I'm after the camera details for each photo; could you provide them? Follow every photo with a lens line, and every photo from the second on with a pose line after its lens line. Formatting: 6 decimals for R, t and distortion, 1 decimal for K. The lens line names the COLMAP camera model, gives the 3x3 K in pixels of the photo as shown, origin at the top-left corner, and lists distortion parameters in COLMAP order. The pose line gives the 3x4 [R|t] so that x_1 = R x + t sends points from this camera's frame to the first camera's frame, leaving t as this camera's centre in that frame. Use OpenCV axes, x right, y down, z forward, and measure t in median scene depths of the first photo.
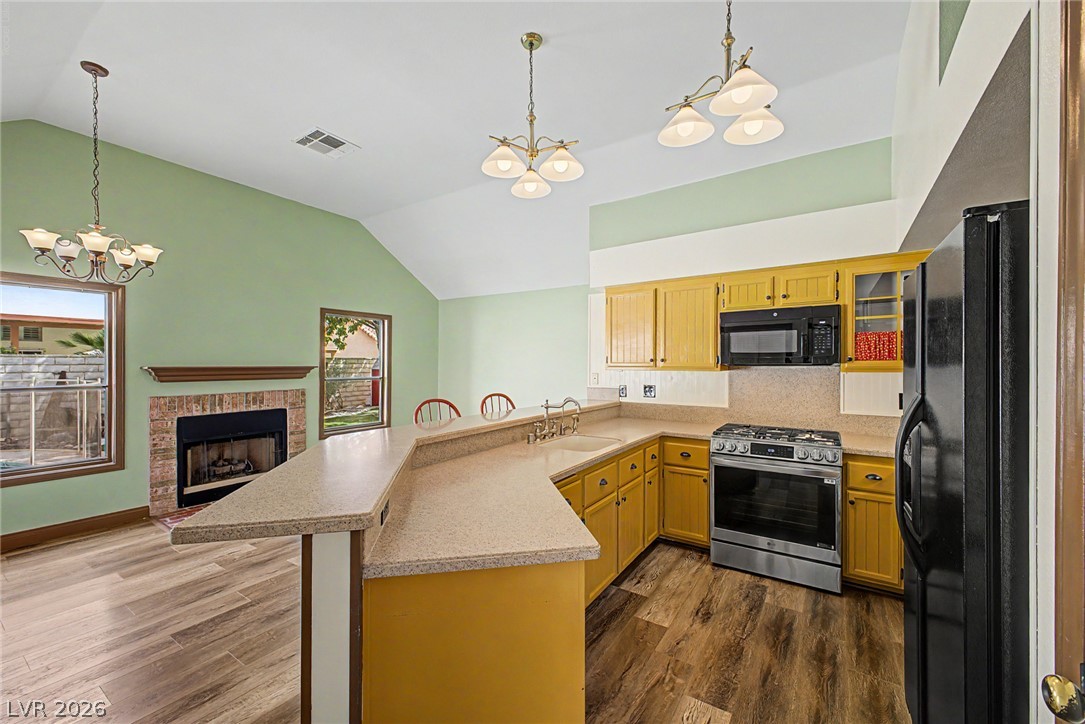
lens RADIAL K [[430.5, 0, 543.4], [0, 430.5, 368.4], [0, 0, 1]] dist [0.010896, -0.000864]
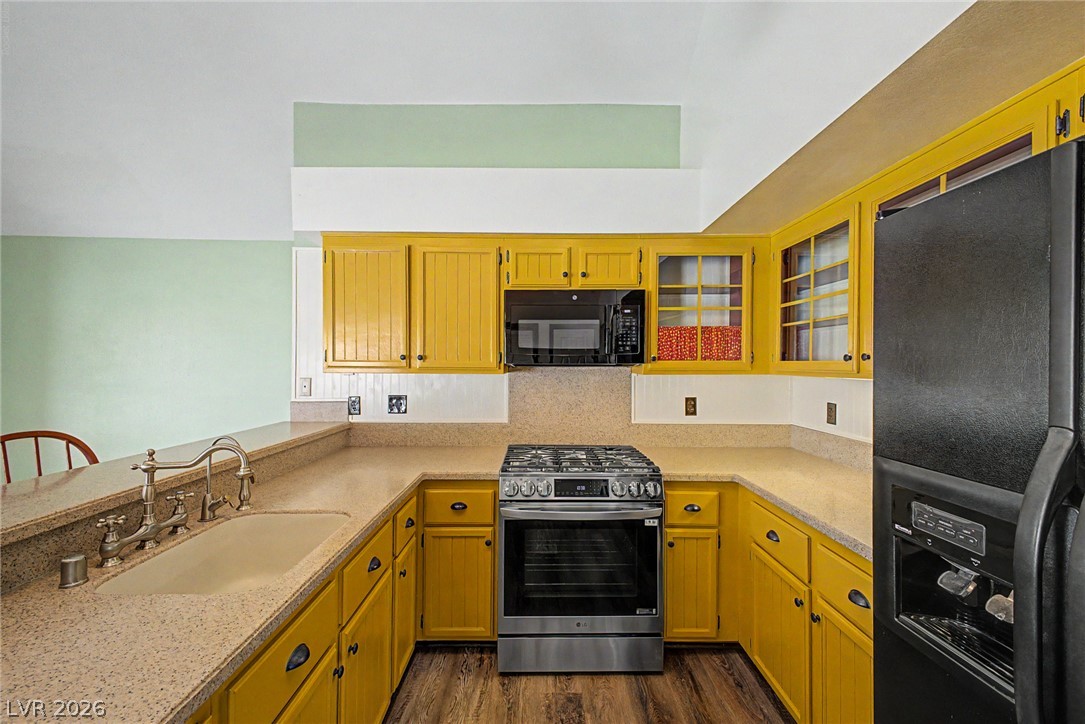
lens RADIAL K [[430.5, 0, 541.7], [0, 430.5, 362.9], [0, 0, 1]] dist [0.010896, -0.000864]
pose [[0.831751, 0.005128, 0.555124, 0.068136], [0.000665, 0.999947, -0.010234, -0.004201], [-0.555148, 0.008881, 0.831704, 0.355370]]
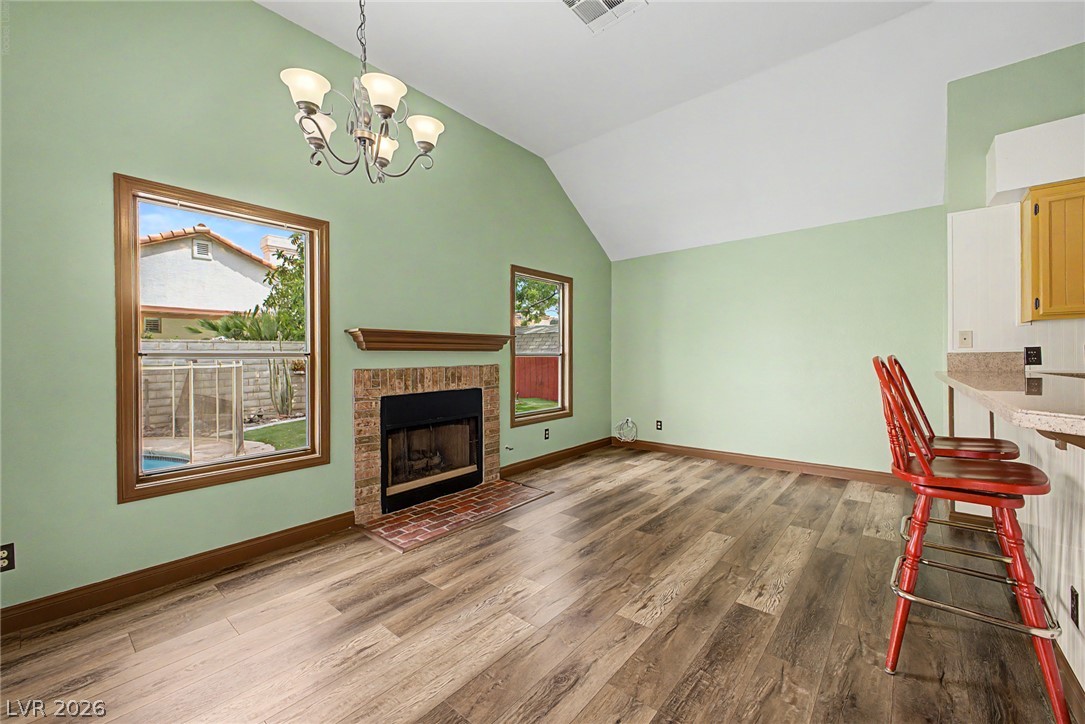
lens RADIAL K [[430.5, 0, 547.8], [0, 430.5, 361.0], [0, 0, 1]] dist [0.010896, -0.000864]
pose [[0.994225, -0.010300, -0.106817, -0.531697], [0.010190, 0.999947, -0.001577, 0.061267], [0.106827, 0.000480, 0.994277, 0.305771]]
